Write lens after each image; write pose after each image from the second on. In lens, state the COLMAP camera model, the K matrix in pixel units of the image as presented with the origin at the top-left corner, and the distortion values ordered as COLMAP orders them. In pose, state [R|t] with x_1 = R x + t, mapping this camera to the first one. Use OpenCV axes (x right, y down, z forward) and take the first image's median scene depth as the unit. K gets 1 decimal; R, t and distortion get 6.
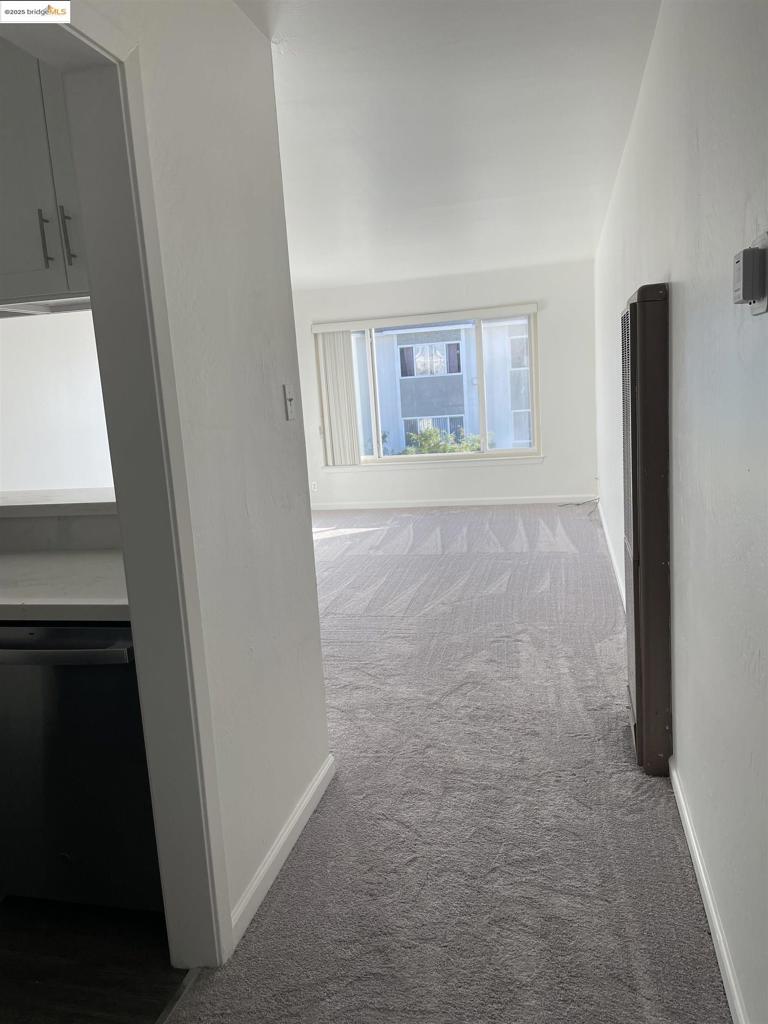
lens RADIAL K [[769.8, 0, 384.1], [0, 769.8, 516.1], [0, 0, 1]] dist [0.075029, -0.097428]
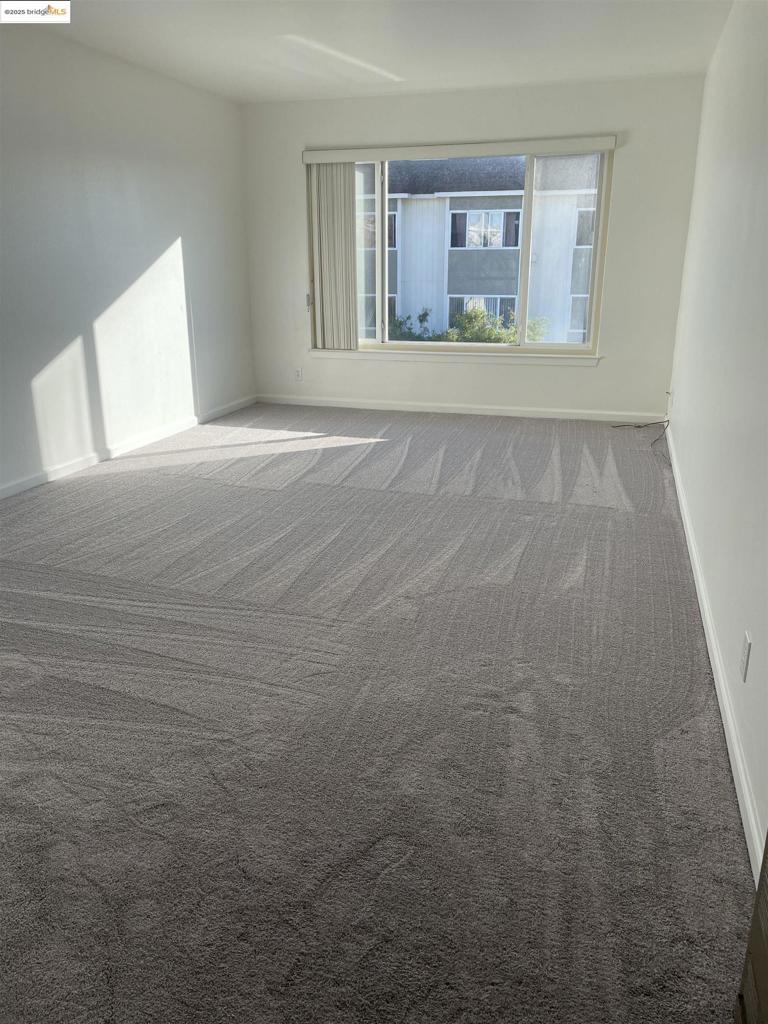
lens RADIAL K [[769.8, 0, 387.3], [0, 769.8, 507.7], [0, 0, 1]] dist [0.075029, -0.097428]
pose [[0.995555, 0.083547, -0.043467, 0.048486], [-0.076451, 0.986467, 0.145046, -0.027620], [0.054997, -0.141079, 0.988470, 0.235255]]
